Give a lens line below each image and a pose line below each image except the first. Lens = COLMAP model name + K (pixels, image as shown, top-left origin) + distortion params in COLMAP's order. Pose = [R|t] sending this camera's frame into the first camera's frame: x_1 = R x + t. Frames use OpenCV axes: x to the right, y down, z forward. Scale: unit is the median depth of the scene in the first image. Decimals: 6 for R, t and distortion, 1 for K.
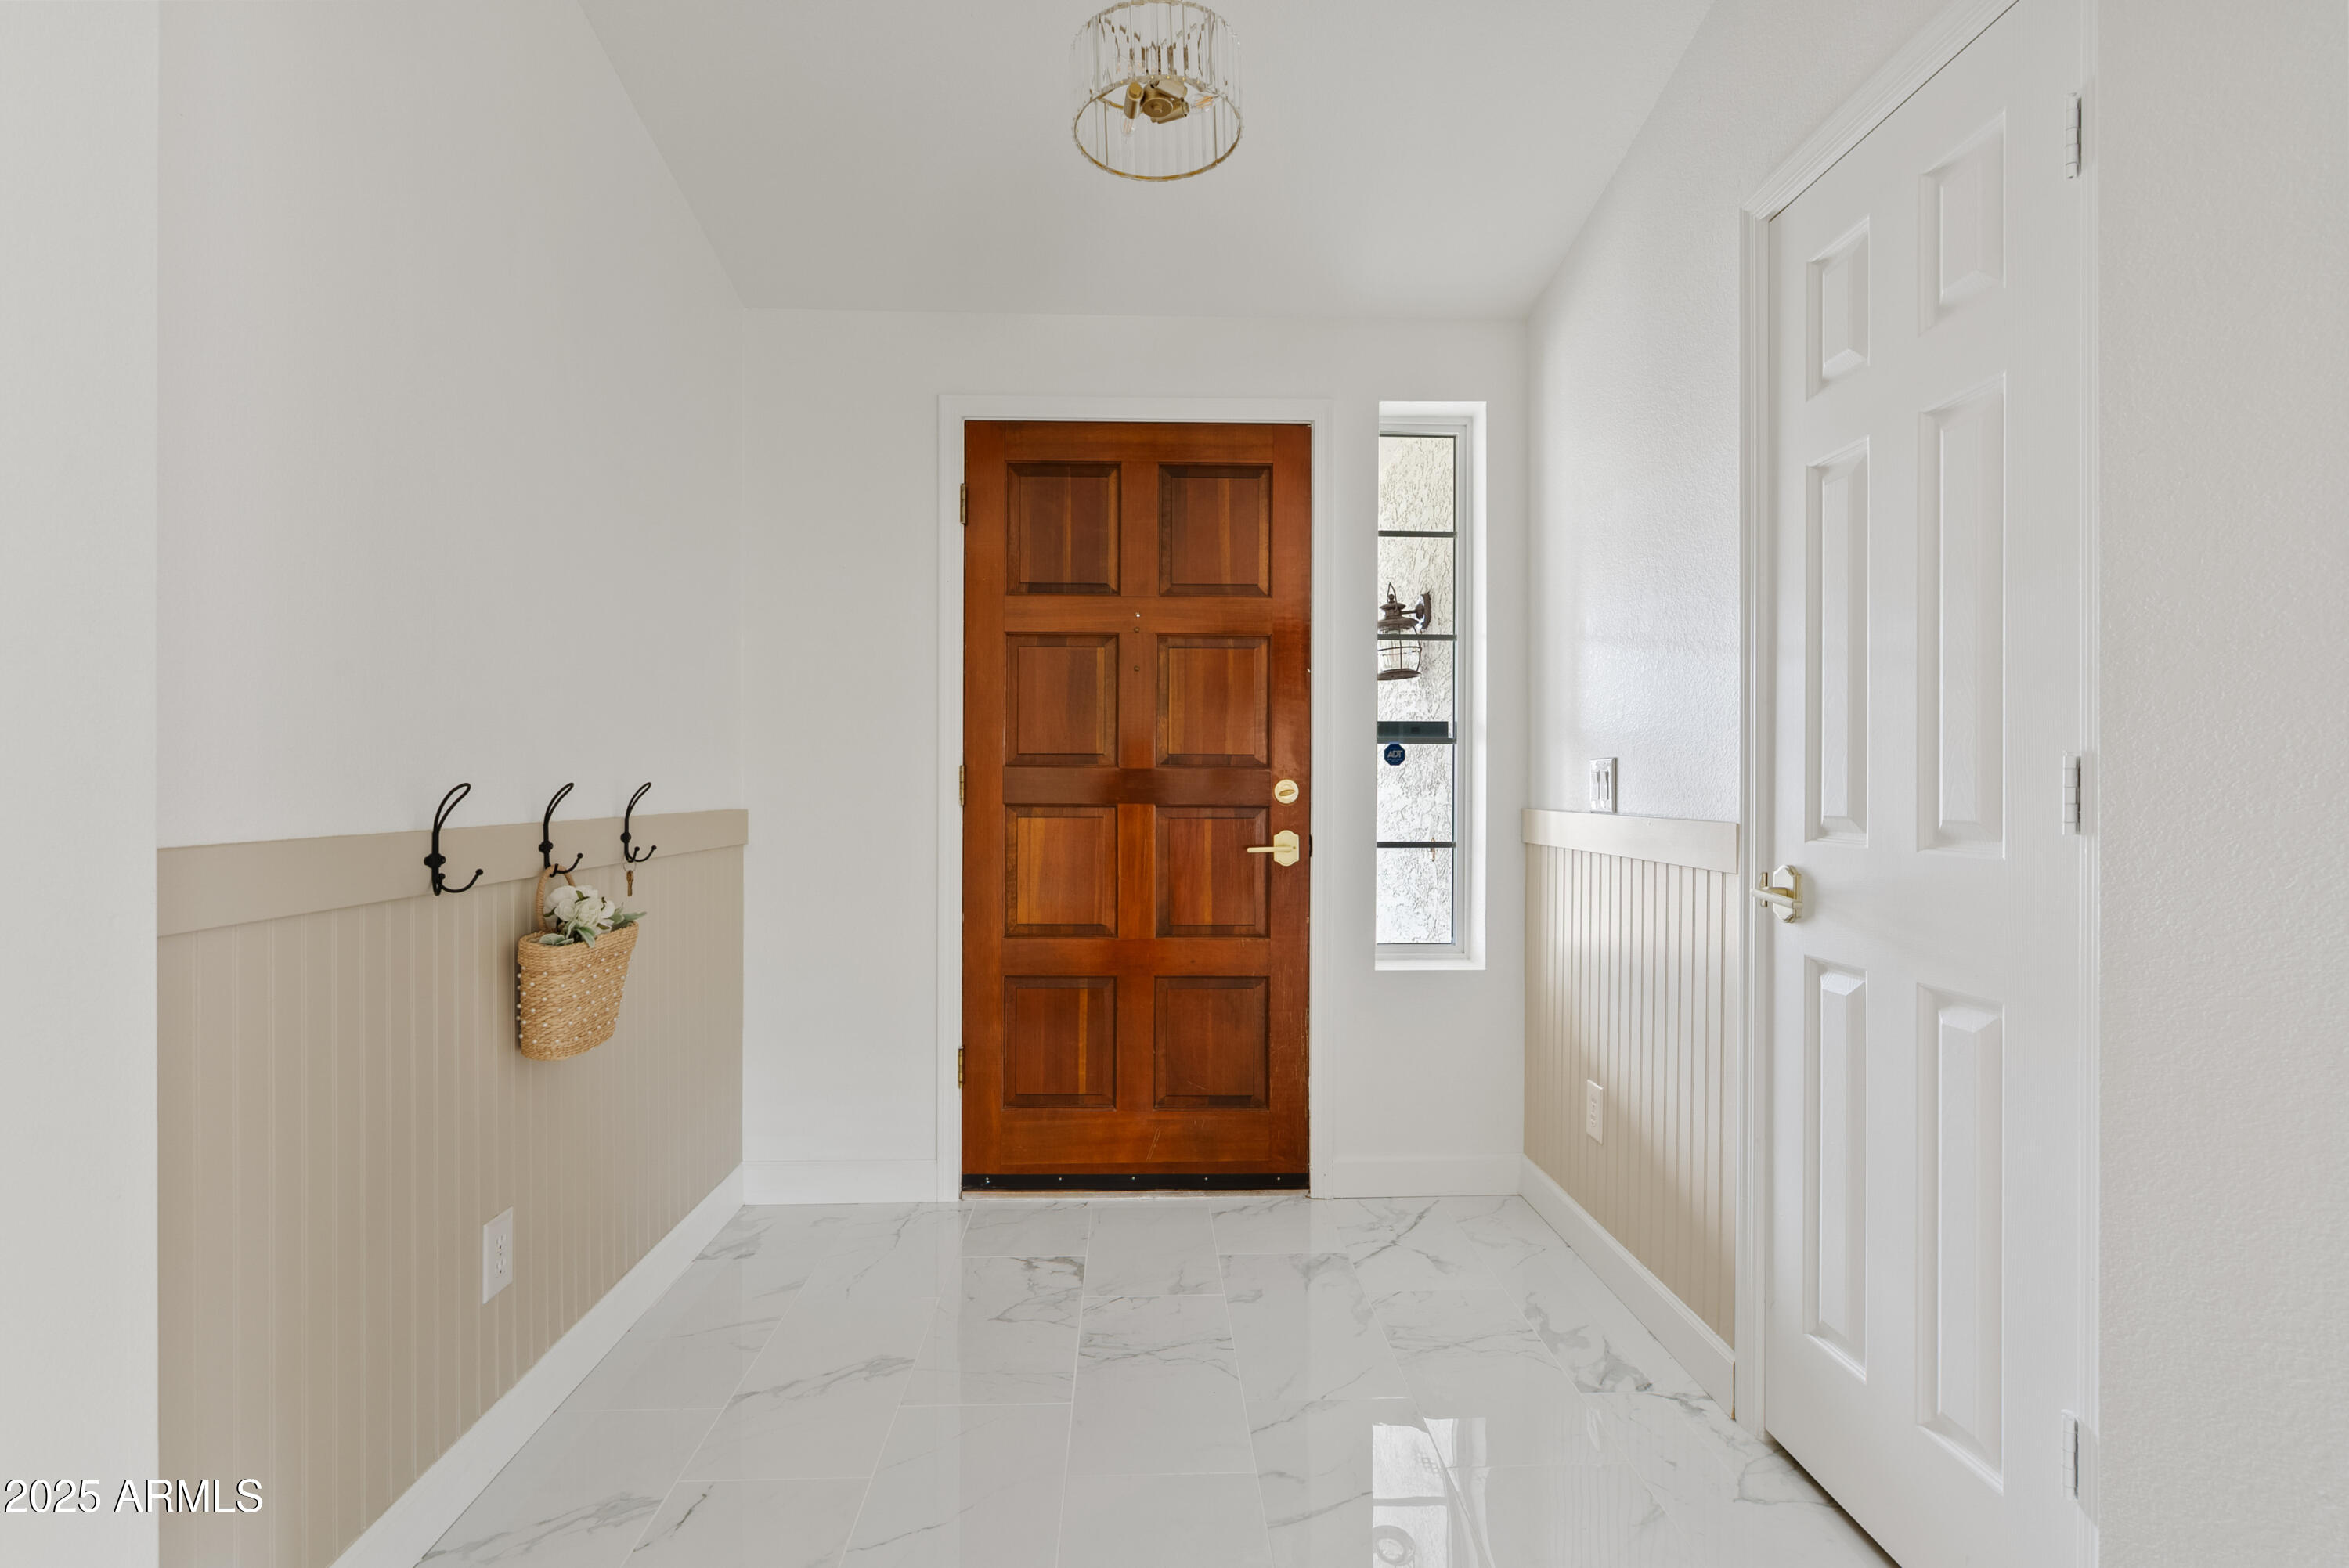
lens RADIAL K [[1079.7, 0, 1176.5], [0, 1079.7, 778.7], [0, 0, 1]] dist [-0.000912, 0.000192]
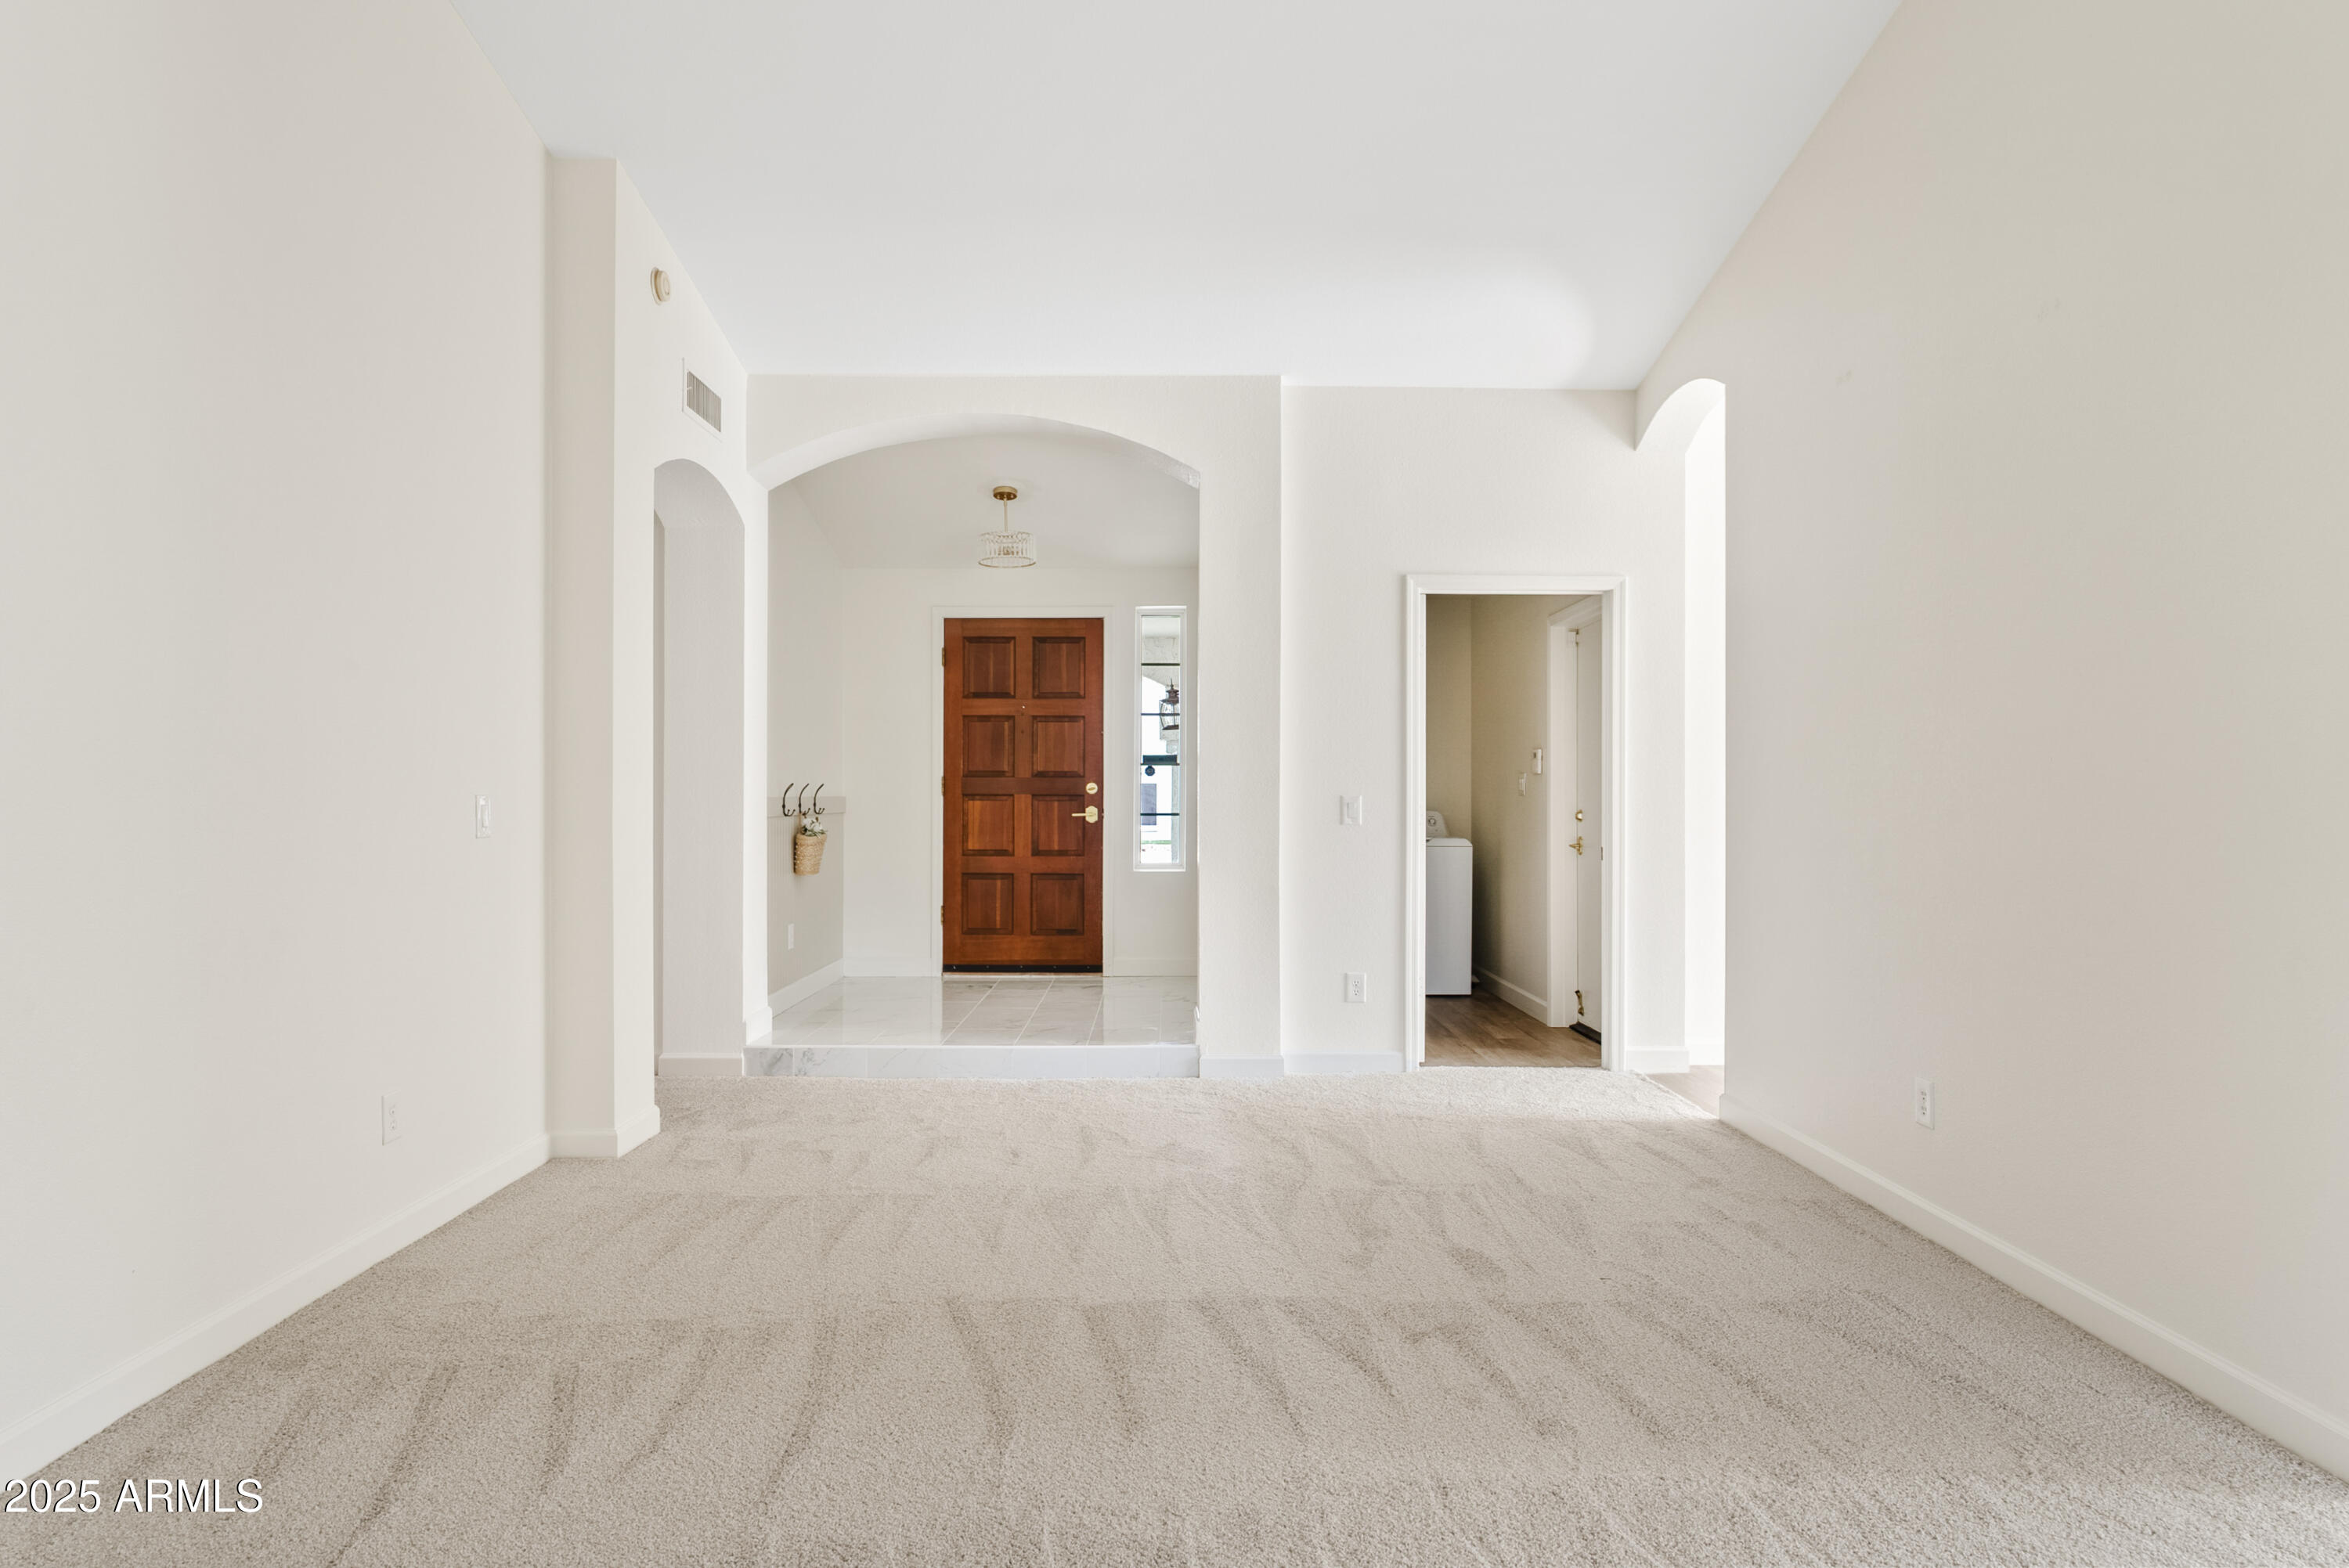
lens RADIAL K [[1363.2, 0, 1181.7], [0, 1363.2, 790.2], [0, 0, 1]] dist [-0.000257, 0.000099]
pose [[0.999576, -0.000795, -0.029094, 0.361266], [0.000777, 0.999999, -0.000648, 0.017598], [0.029095, 0.000625, 0.999576, -1.724815]]
